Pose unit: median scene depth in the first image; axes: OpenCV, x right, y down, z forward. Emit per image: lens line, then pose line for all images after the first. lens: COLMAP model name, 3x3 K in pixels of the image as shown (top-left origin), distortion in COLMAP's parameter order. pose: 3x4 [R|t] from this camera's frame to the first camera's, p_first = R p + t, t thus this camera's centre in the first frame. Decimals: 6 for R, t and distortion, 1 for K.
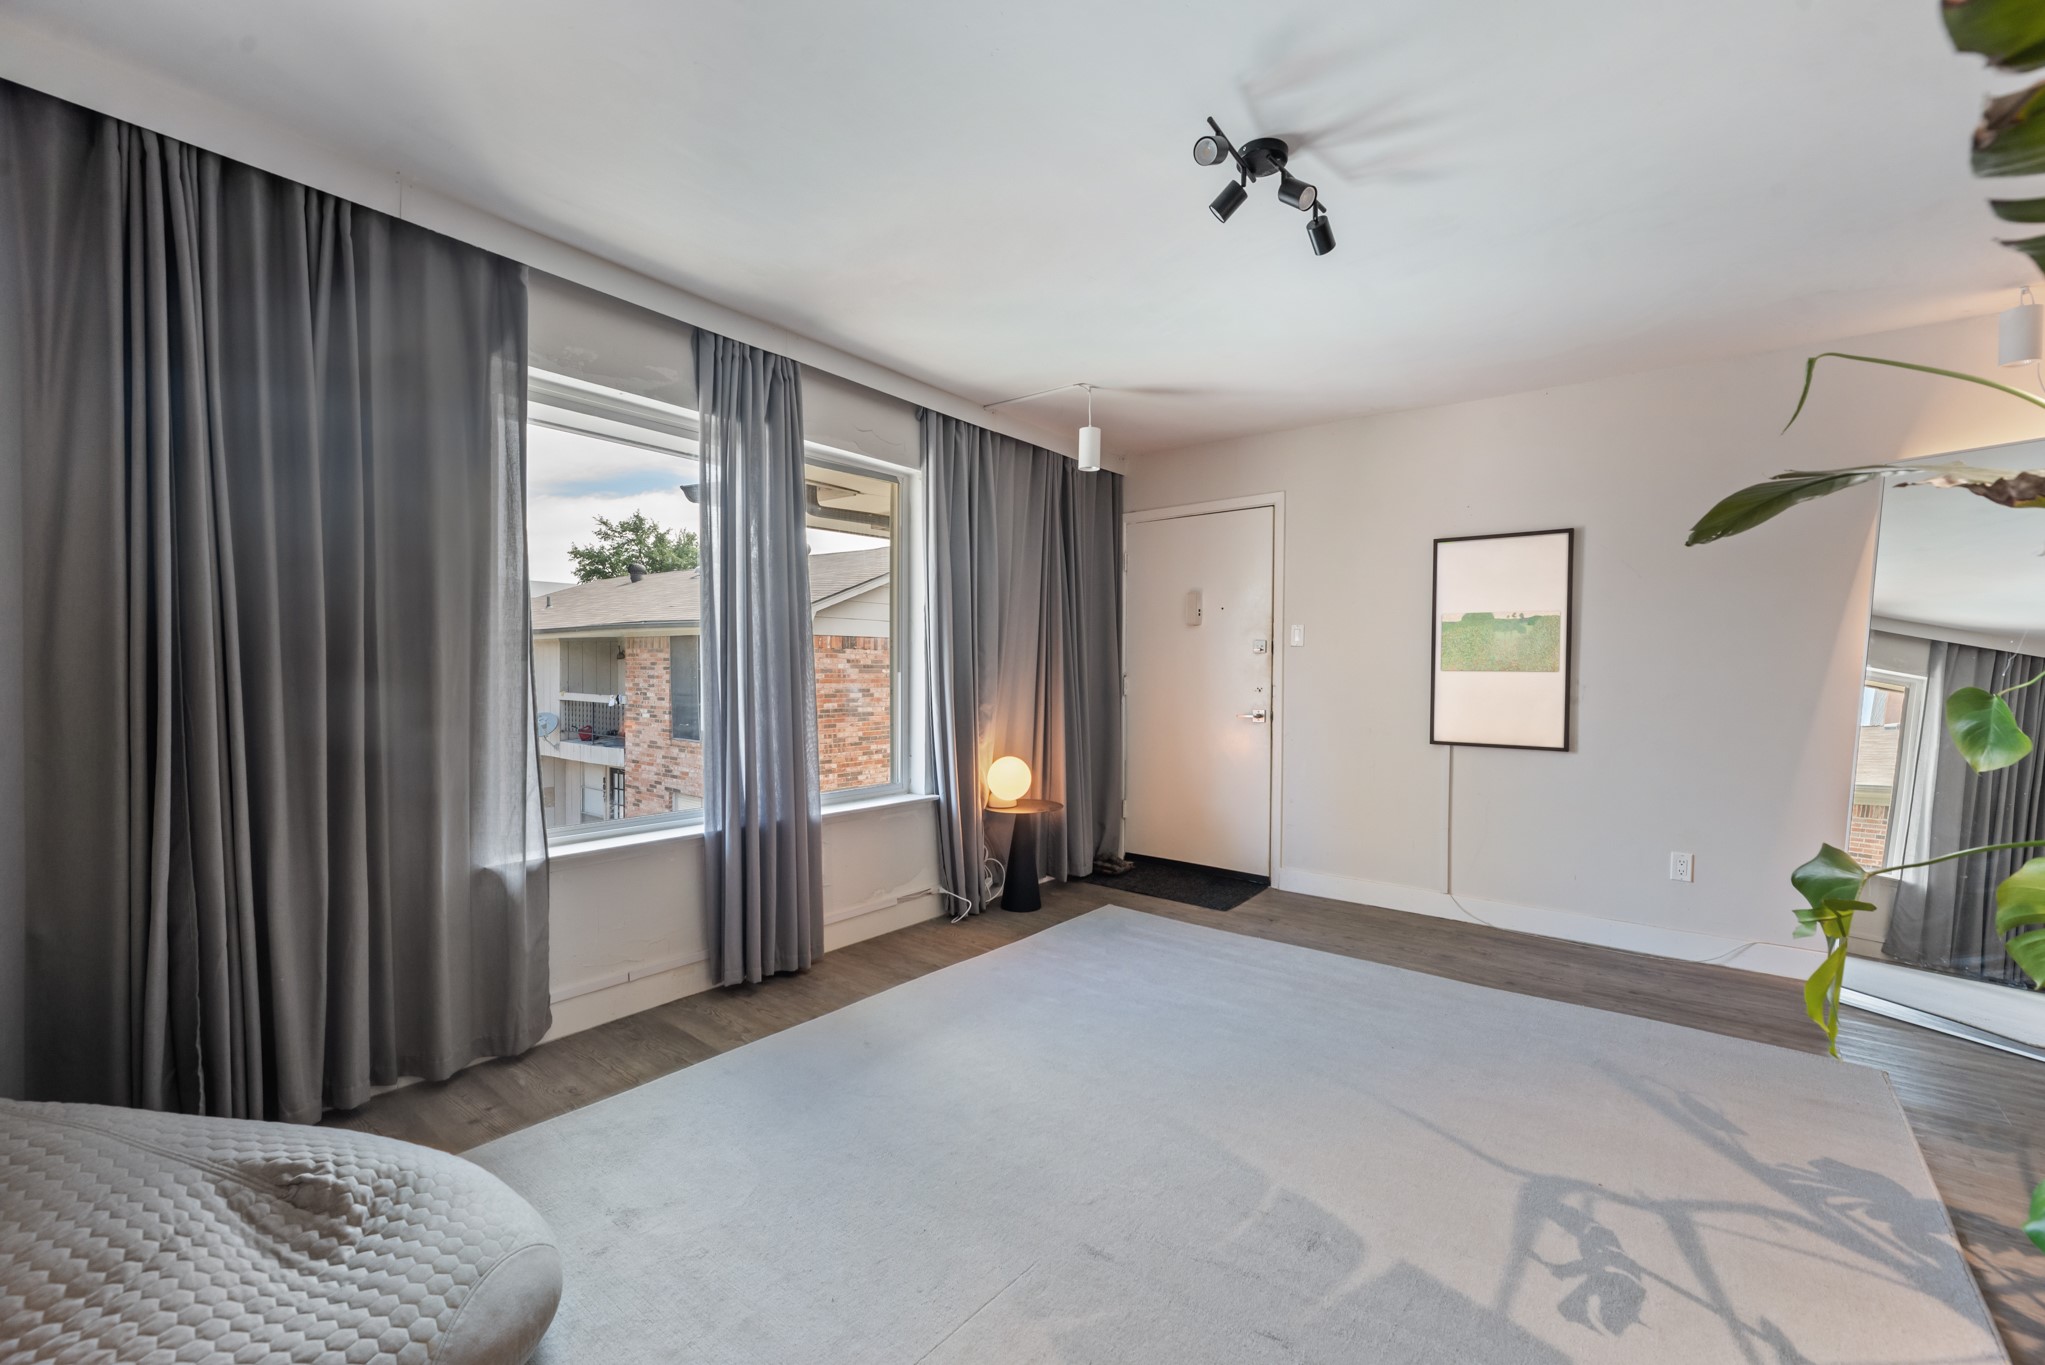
lens RADIAL K [[851.6, 0, 1019.9], [0, 851.6, 705.0], [0, 0, 1]] dist [0.000850, 0.000113]
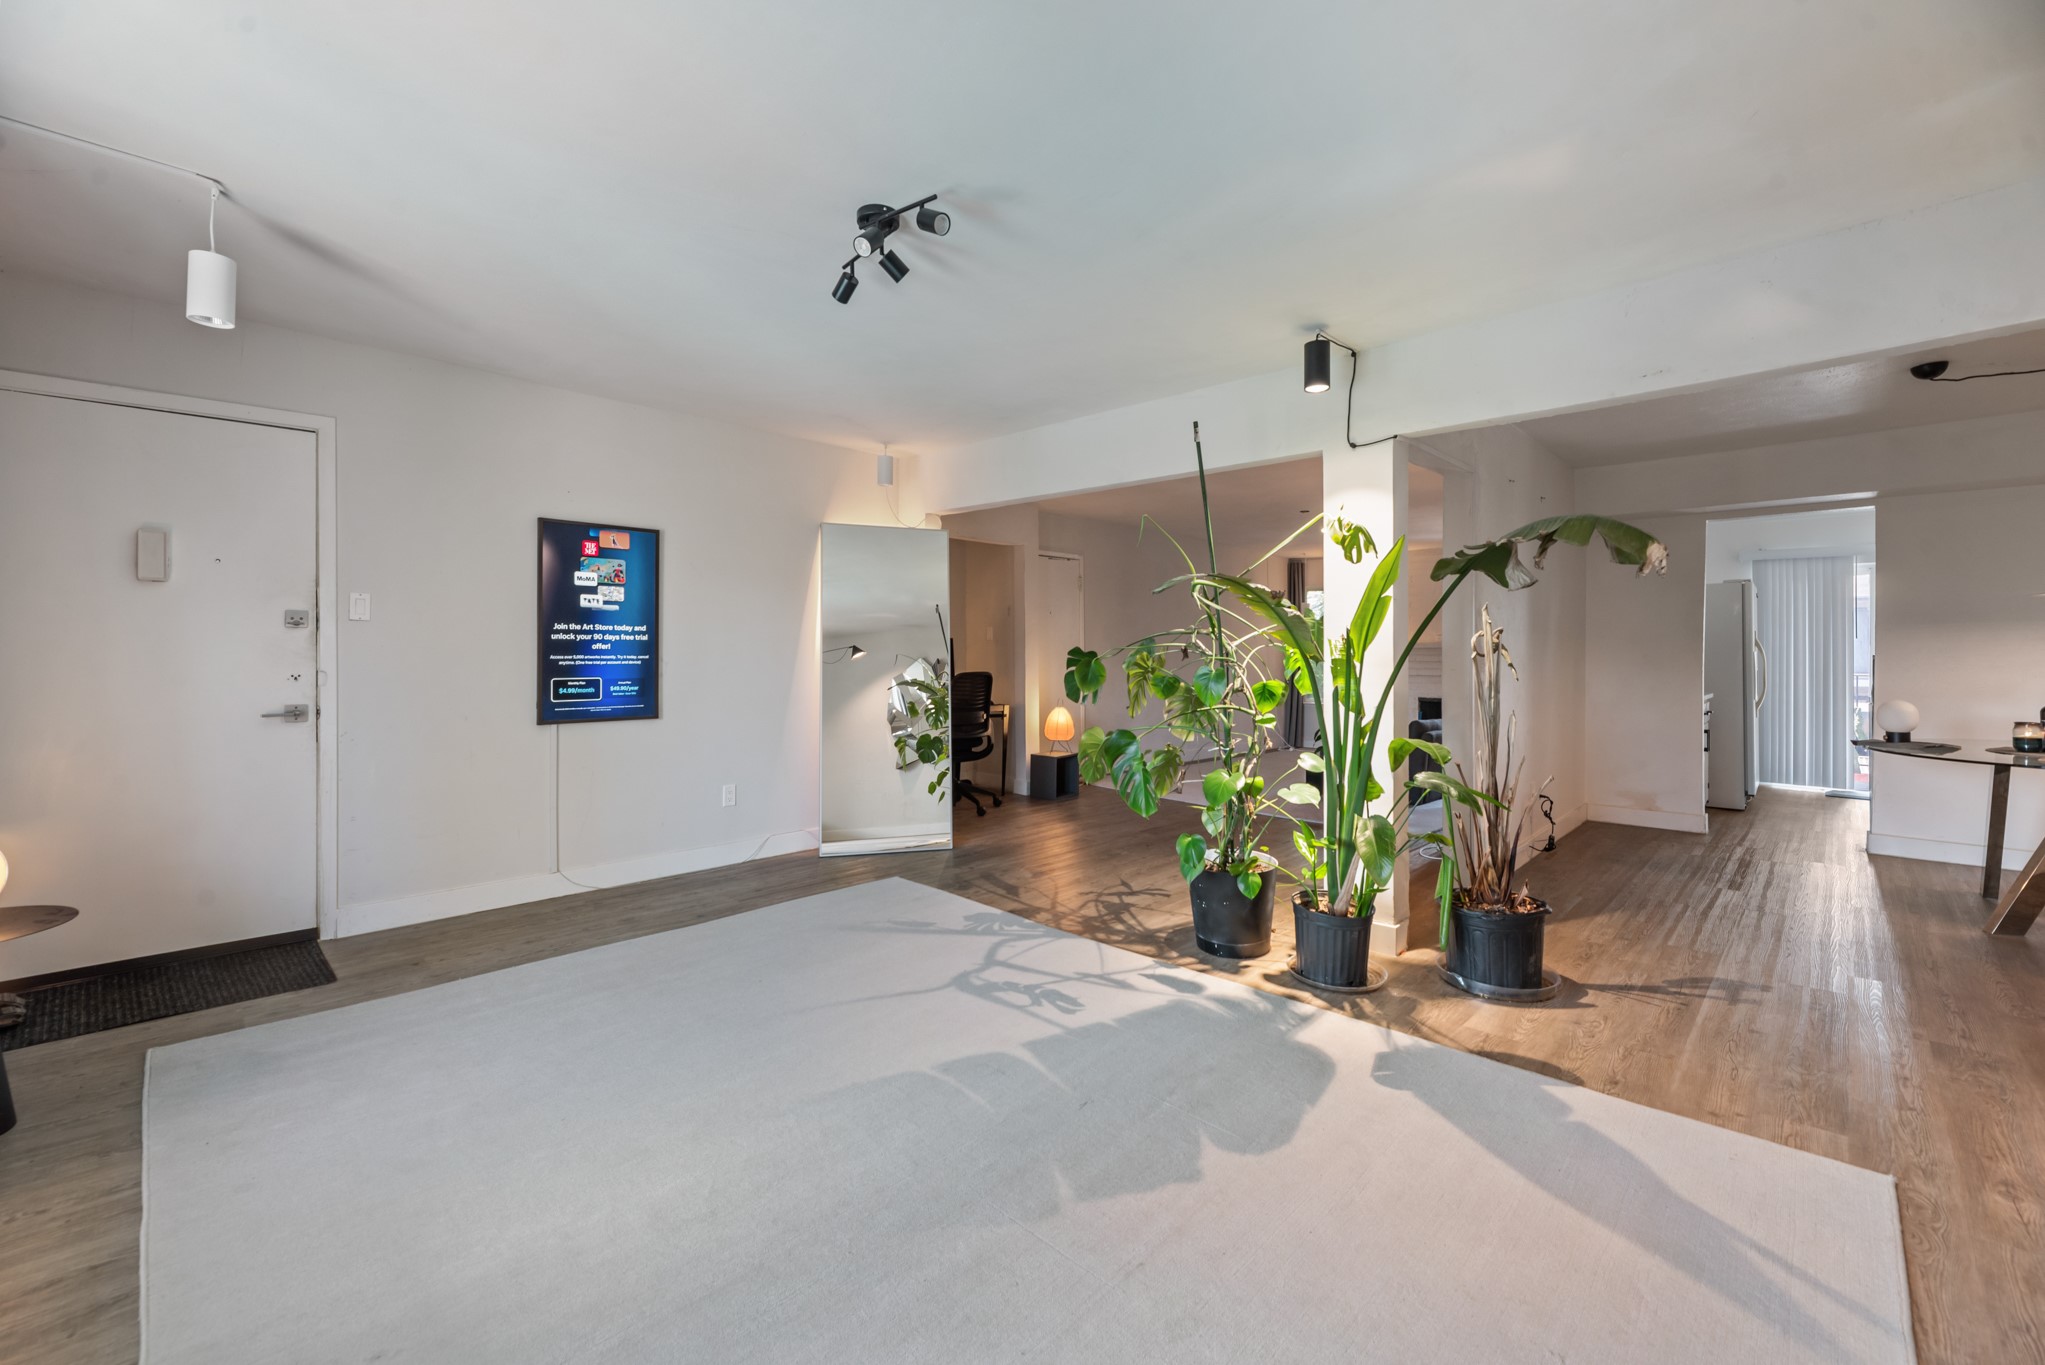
lens RADIAL K [[834.7, 0, 1028.1], [0, 834.7, 665.6], [0, 0, 1]] dist [-0.000519, 0.000111]
pose [[0.096016, -0.022144, 0.995133, -0.520165], [0.039456, 0.999051, 0.018424, -0.022718], [-0.994597, 0.037495, 0.096799, 0.424766]]
